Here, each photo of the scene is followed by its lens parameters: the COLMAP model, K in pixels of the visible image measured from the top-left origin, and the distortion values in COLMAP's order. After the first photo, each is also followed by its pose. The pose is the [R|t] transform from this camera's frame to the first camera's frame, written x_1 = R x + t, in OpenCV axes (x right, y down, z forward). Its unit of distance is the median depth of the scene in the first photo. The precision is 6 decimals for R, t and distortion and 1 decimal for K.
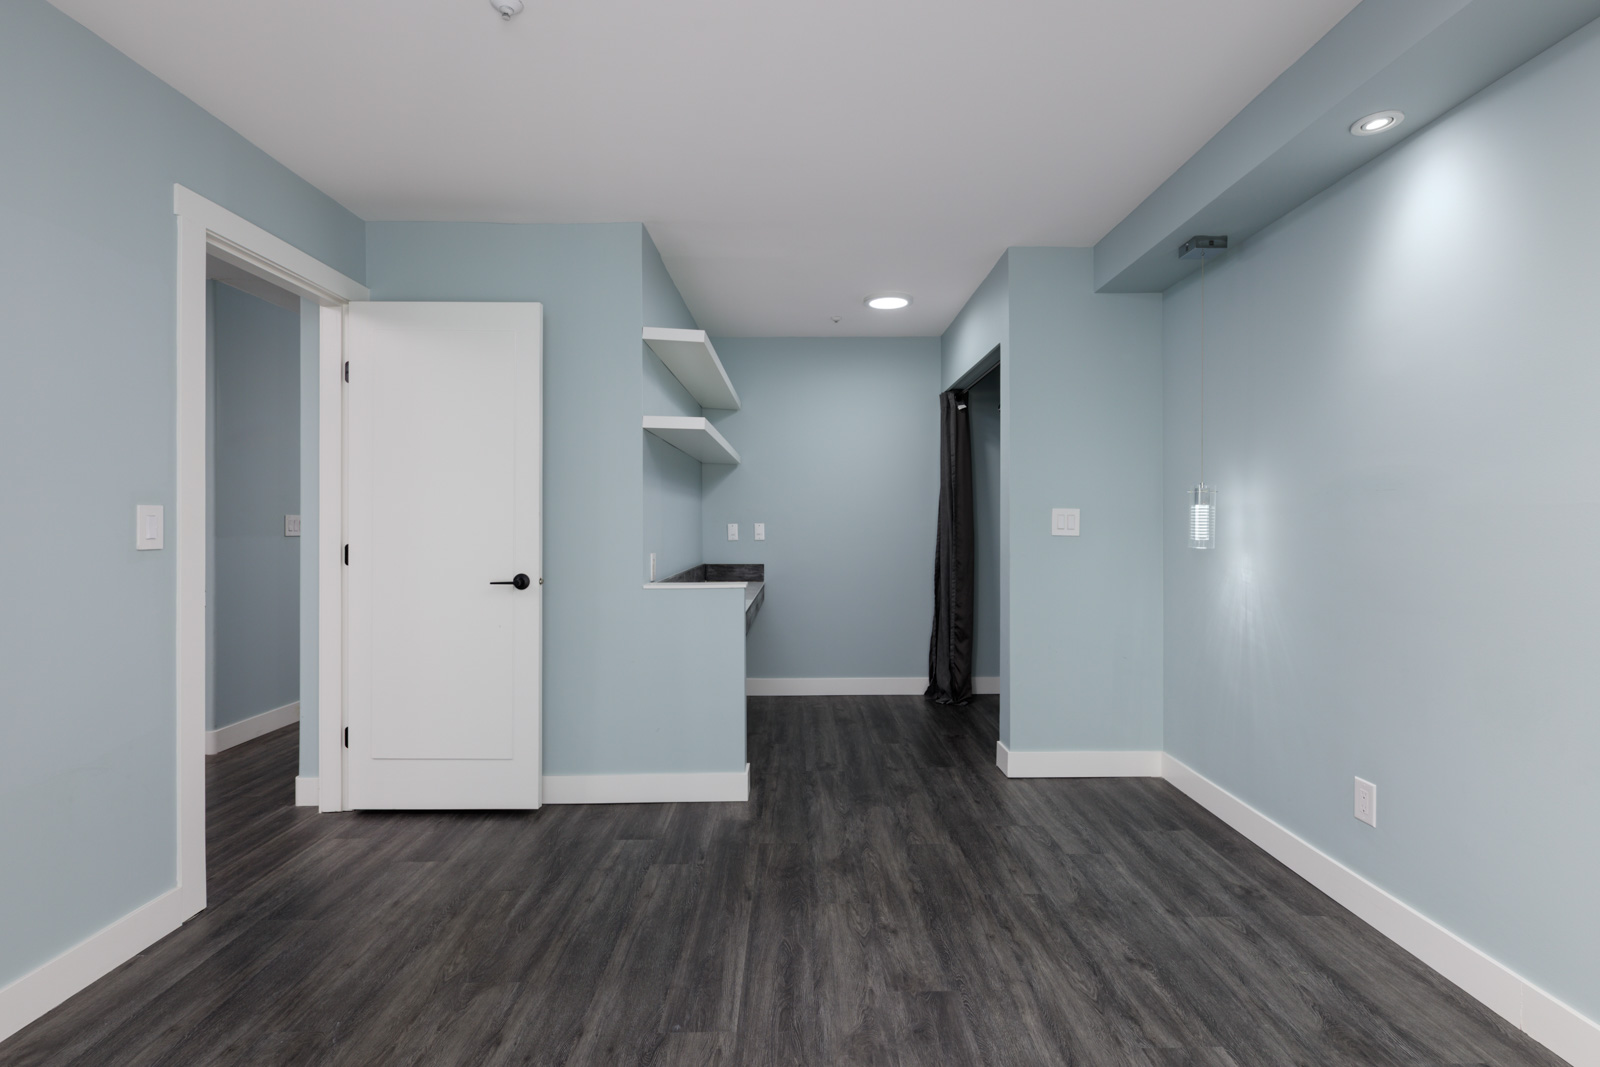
lens RADIAL K [[746.3, 0, 810.1], [0, 746.3, 527.1], [0, 0, 1]] dist [0.000251, 0.000019]
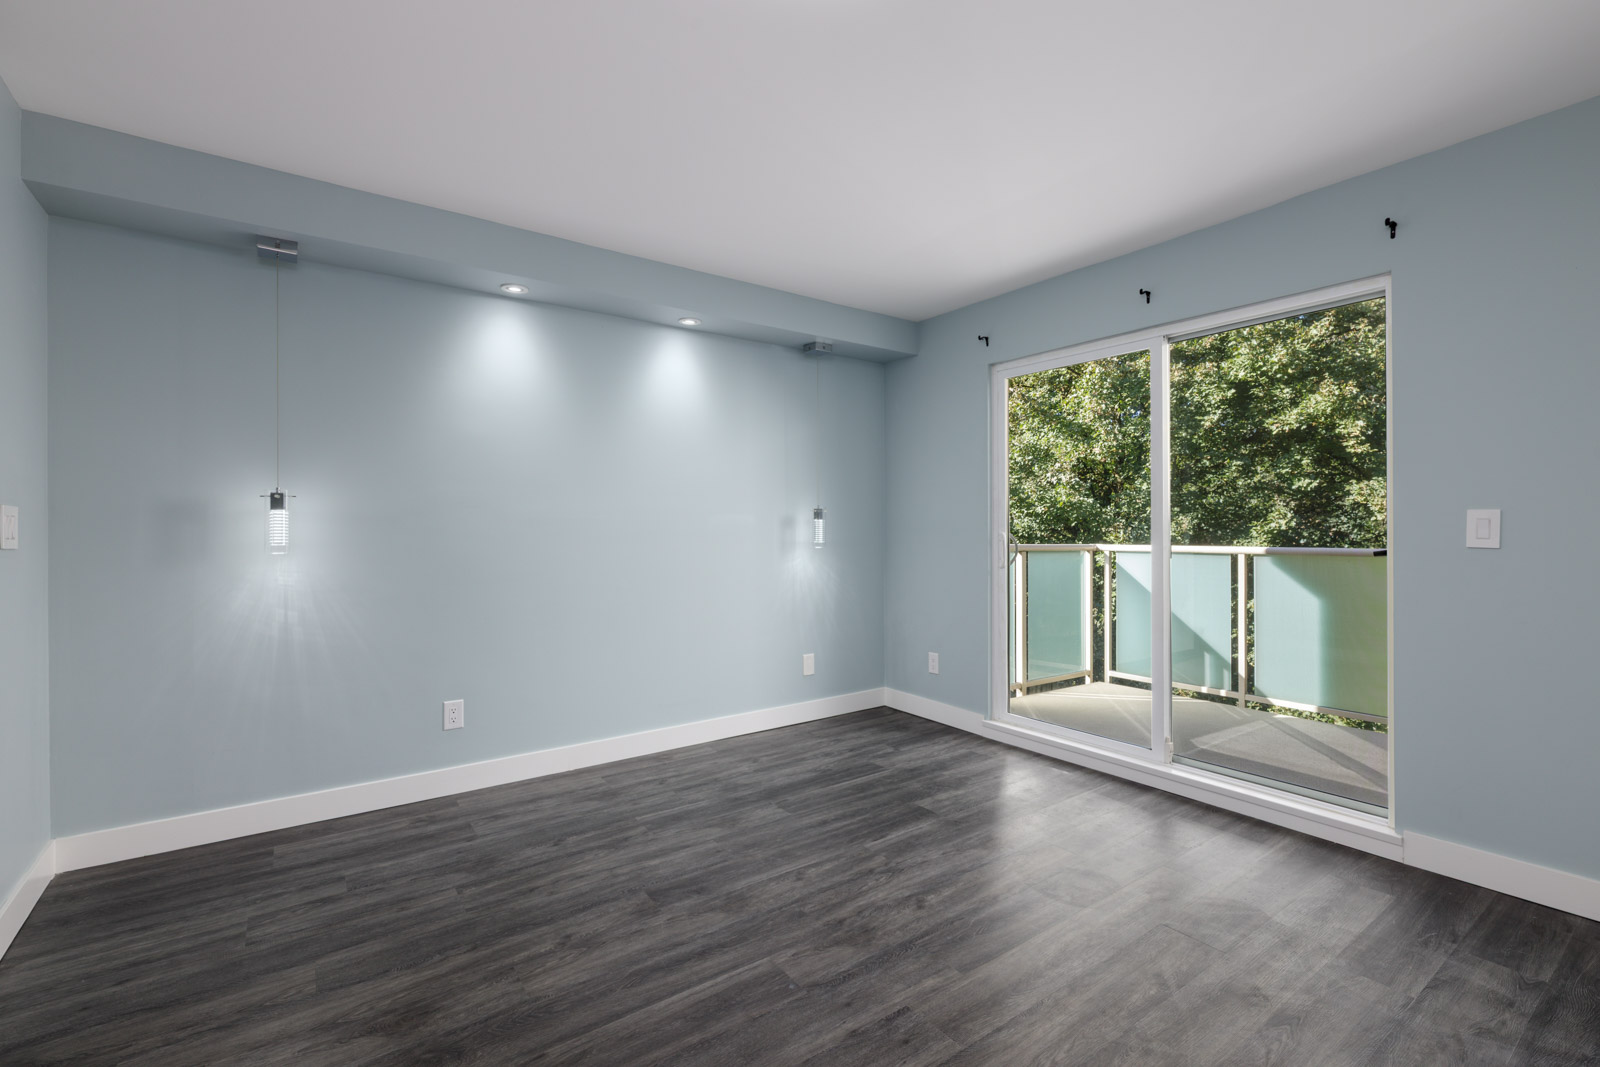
lens RADIAL K [[715.1, 0, 797.4], [0, 715.1, 531.4], [0, 0, 1]] dist [0.002817, 0.001107]
pose [[-0.567828, -0.002734, 0.823143, -0.705352], [0.007865, 0.999931, 0.008747, -0.004696], [-0.823110, 0.011441, -0.567767, 1.067598]]
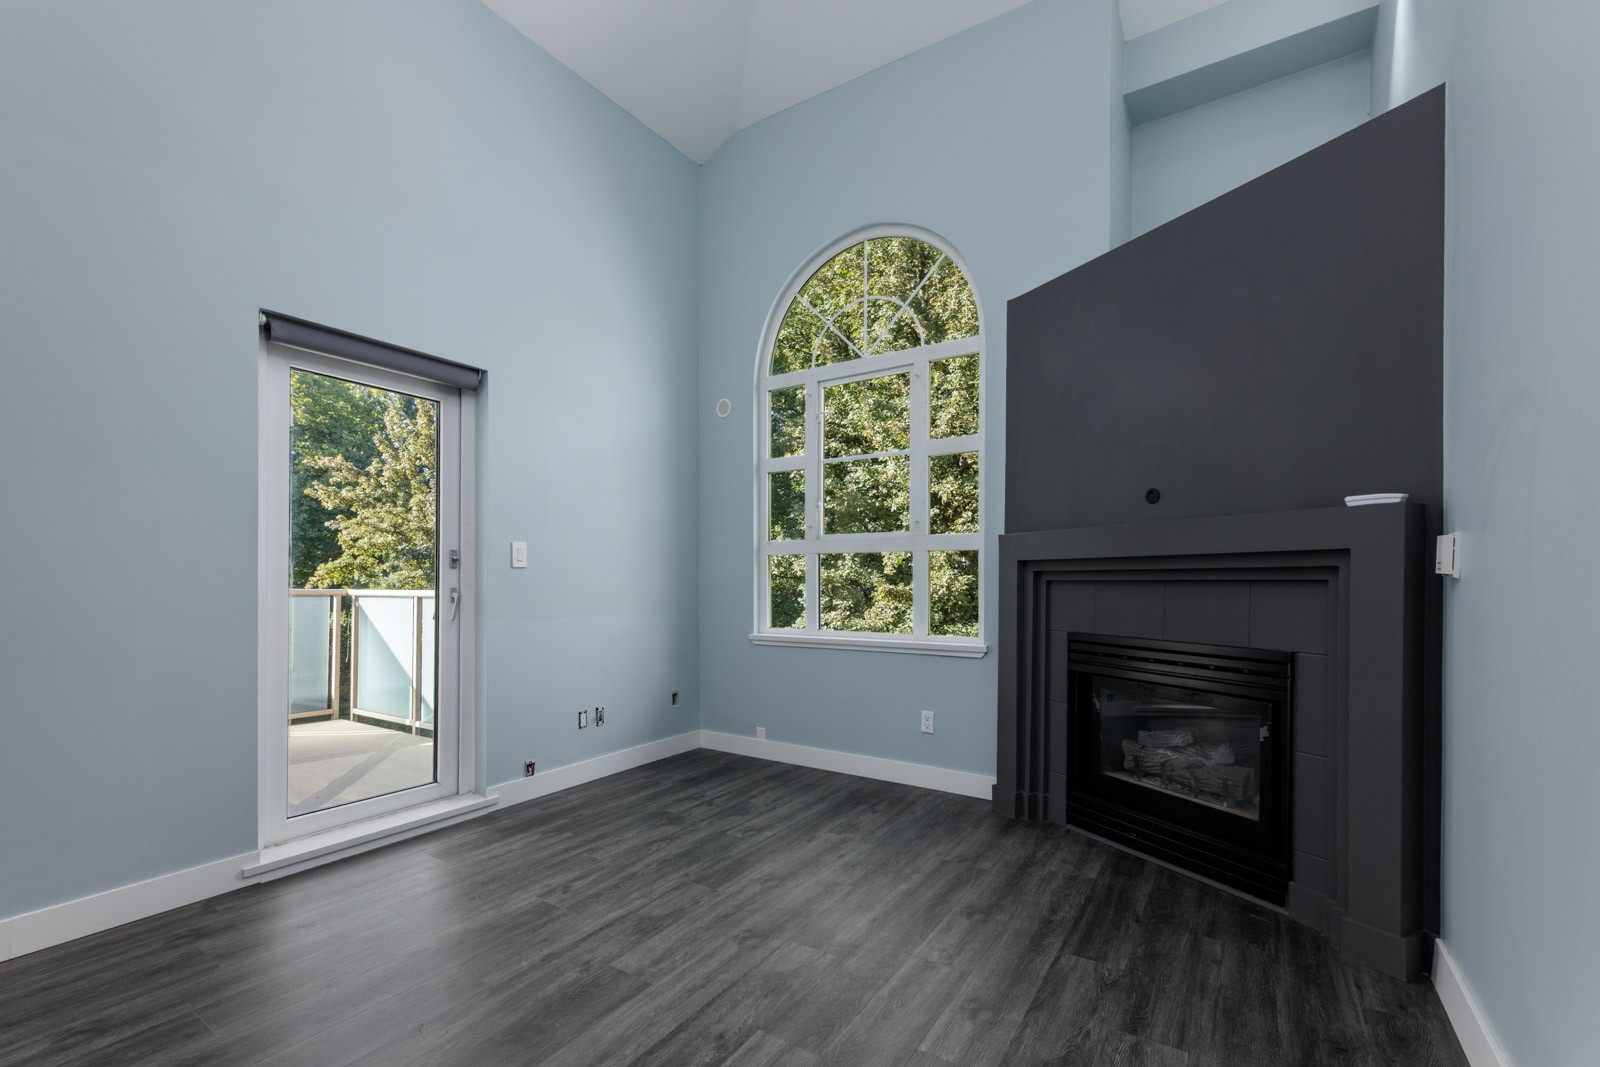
lens RADIAL K [[693.6, 0, 818.0], [0, 693.6, 581.8], [0, 0, 1]] dist [0.001296, 0.000022]
pose [[-0.841121, 0.001070, 0.540846, -1.888732], [0.002174, 0.999997, 0.001402, 0.037175], [-0.540843, 0.002355, -0.841120, 0.155696]]
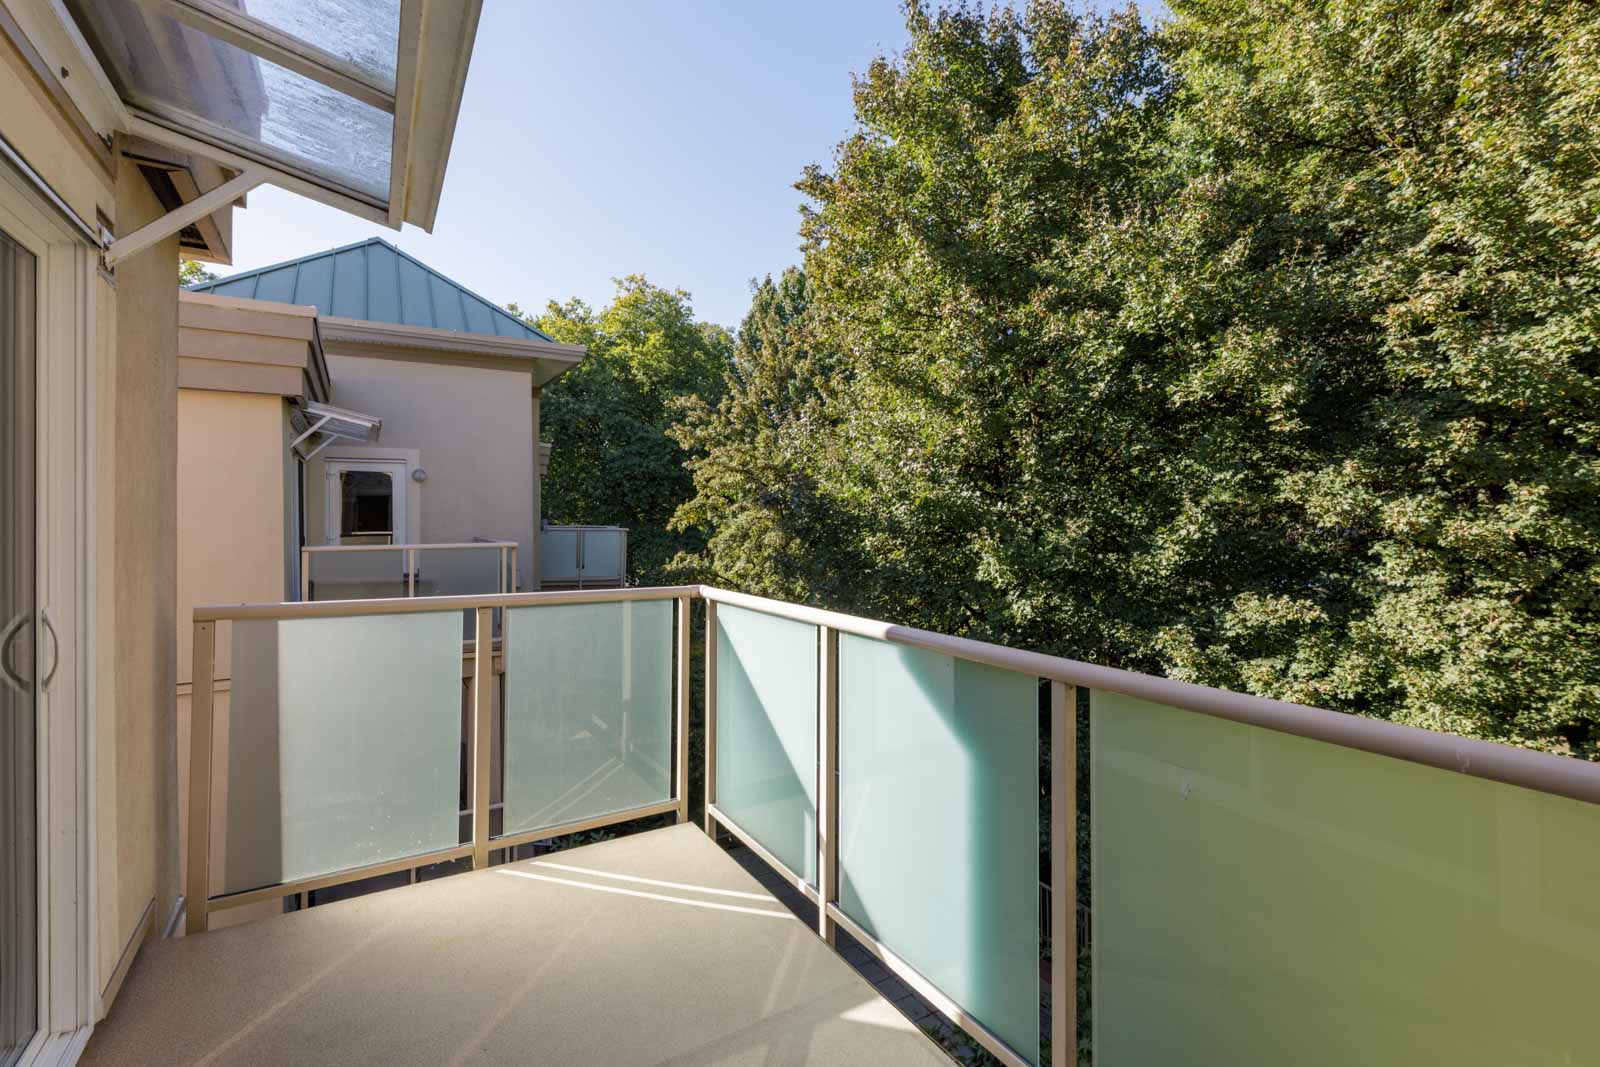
lens RADIAL K [[715.1, 0, 801.1], [0, 715.1, 516.3], [0, 0, 1]] dist [0.002817, 0.001107]
pose [[-0.515190, -0.001530, 0.857075, -0.619245], [0.005693, 0.999970, 0.005208, -0.066066], [-0.857057, 0.007562, -0.515166, -0.391249]]
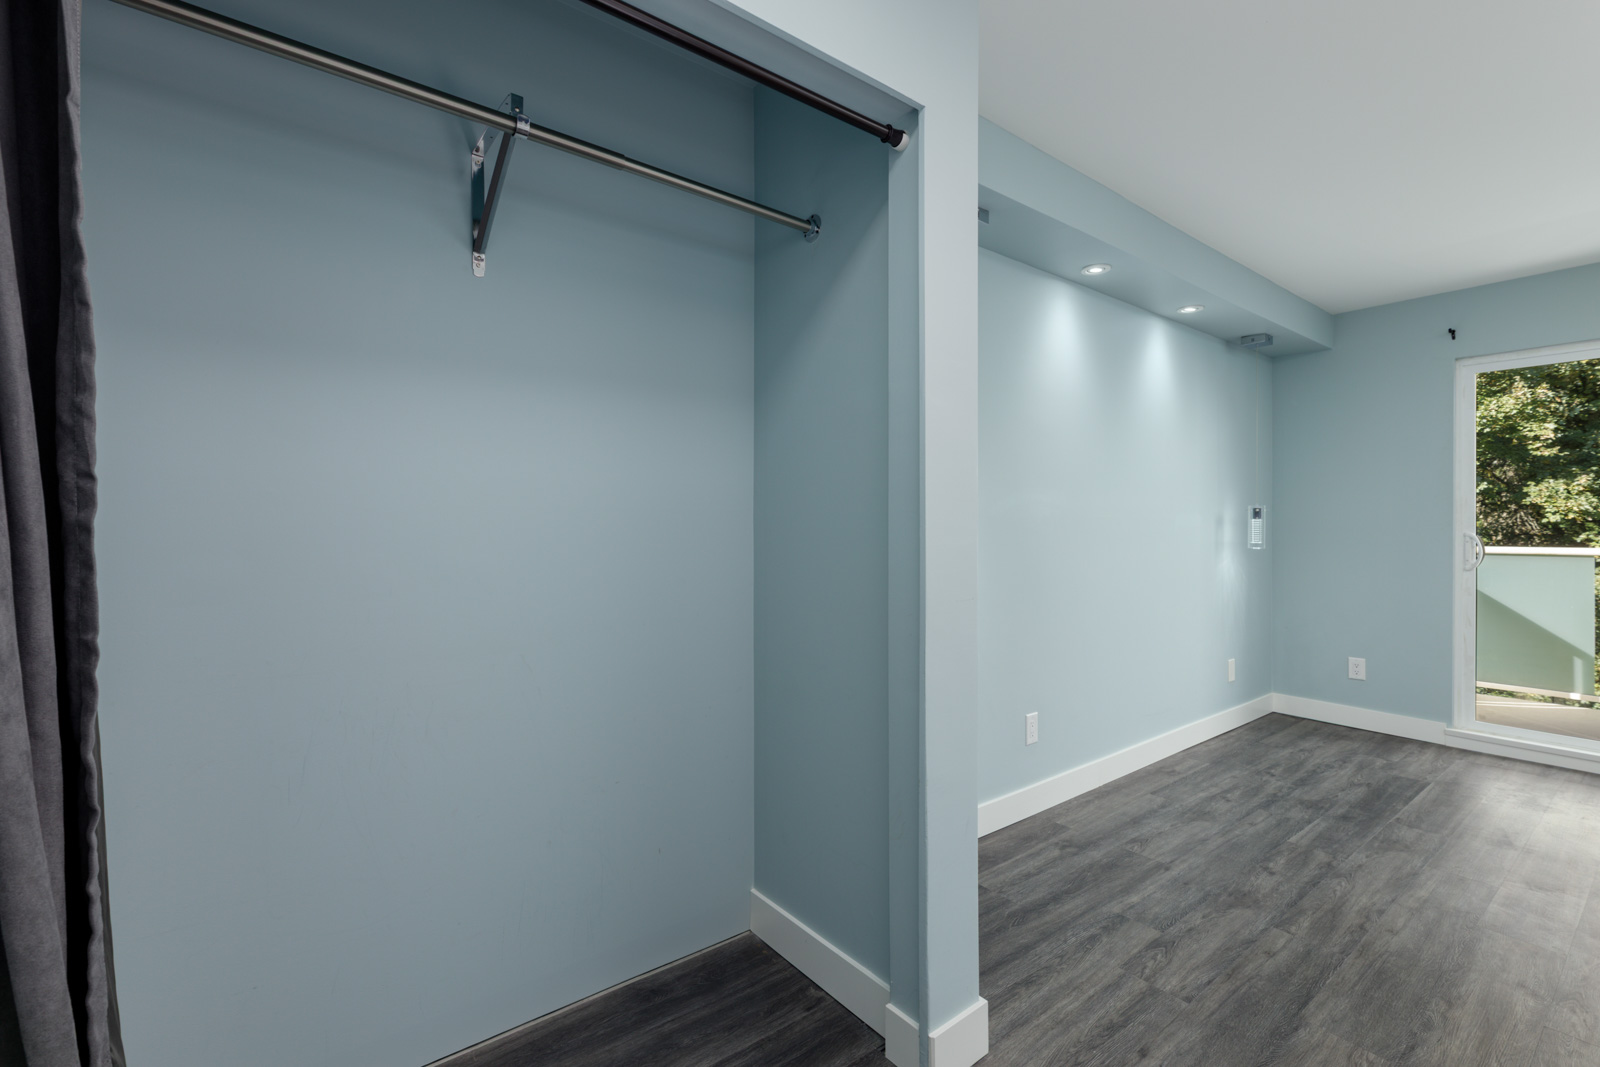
lens RADIAL K [[715.1, 0, 799.8], [0, 715.1, 527.8], [0, 0, 1]] dist [0.002817, 0.001107]
pose [[-0.605300, -0.007505, 0.795962, -0.038164], [0.000246, 0.999954, 0.009616, -0.013189], [-0.795998, 0.006016, -0.605270, 1.835721]]
